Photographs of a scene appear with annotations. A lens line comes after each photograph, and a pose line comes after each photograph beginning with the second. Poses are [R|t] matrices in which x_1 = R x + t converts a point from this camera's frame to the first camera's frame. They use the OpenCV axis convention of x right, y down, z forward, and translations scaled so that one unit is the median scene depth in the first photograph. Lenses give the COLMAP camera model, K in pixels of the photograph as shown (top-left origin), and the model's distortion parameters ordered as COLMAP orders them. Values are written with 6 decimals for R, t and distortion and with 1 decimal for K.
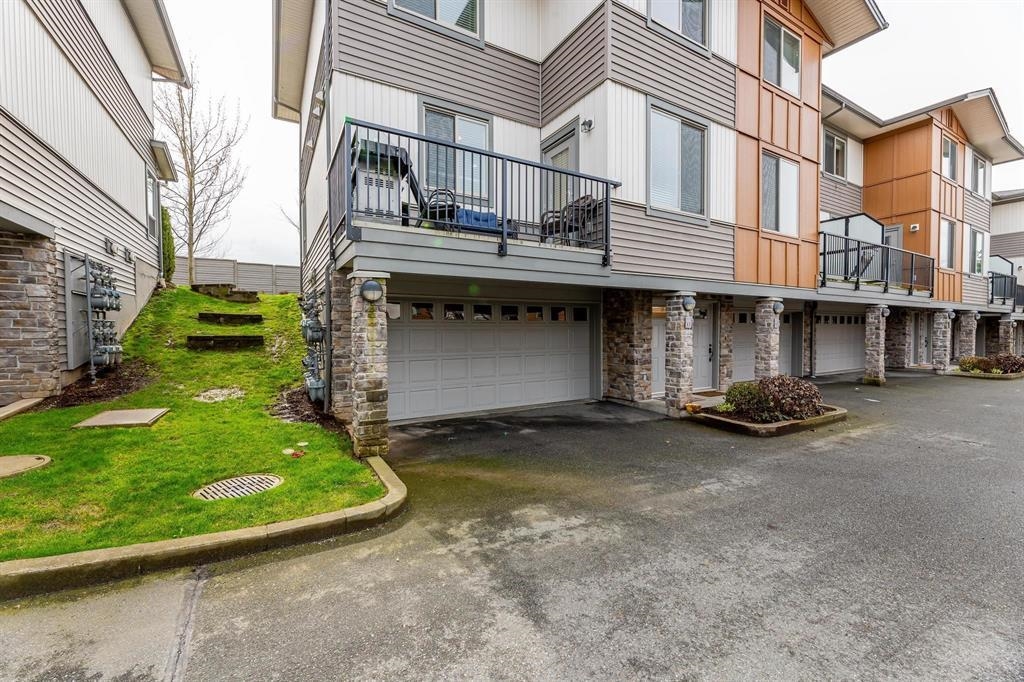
lens RADIAL K [[412.1, 0, 512.0], [0, 412.1, 341.0], [0, 0, 1]] dist [-0.001420, -0.000031]
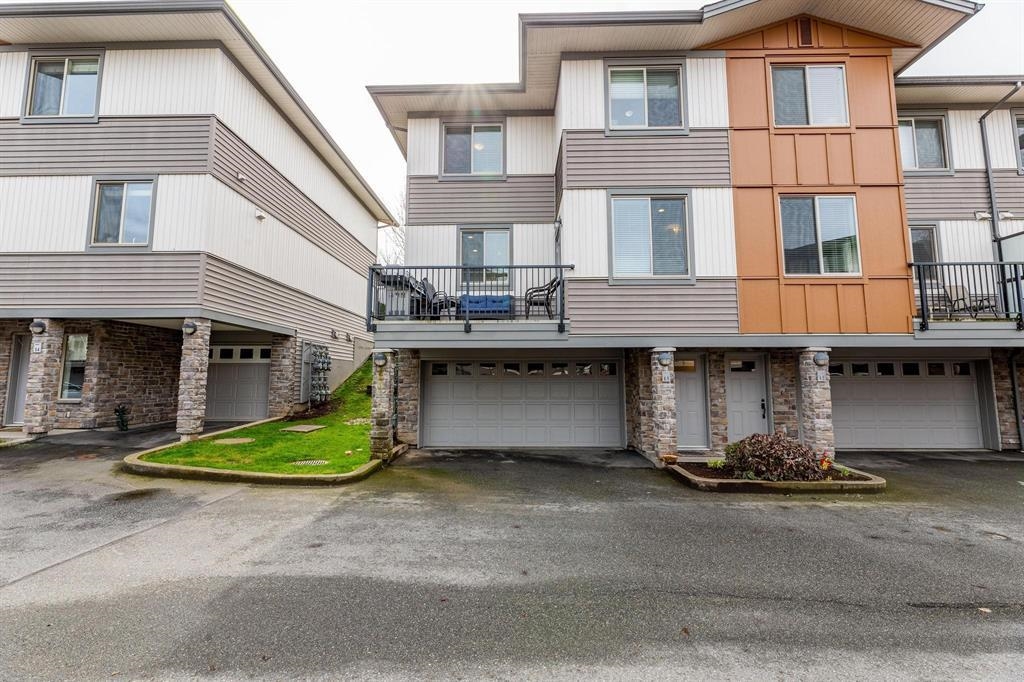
lens RADIAL K [[418.0, 0, 512.0], [0, 418.0, 341.0], [0, 0, 1]] dist [-0.000850, -0.000032]
pose [[0.854284, -0.047331, -0.517647, 0.742920], [-0.017178, 0.992731, -0.119121, -0.000957], [0.519522, 0.110655, 0.847261, -0.146185]]
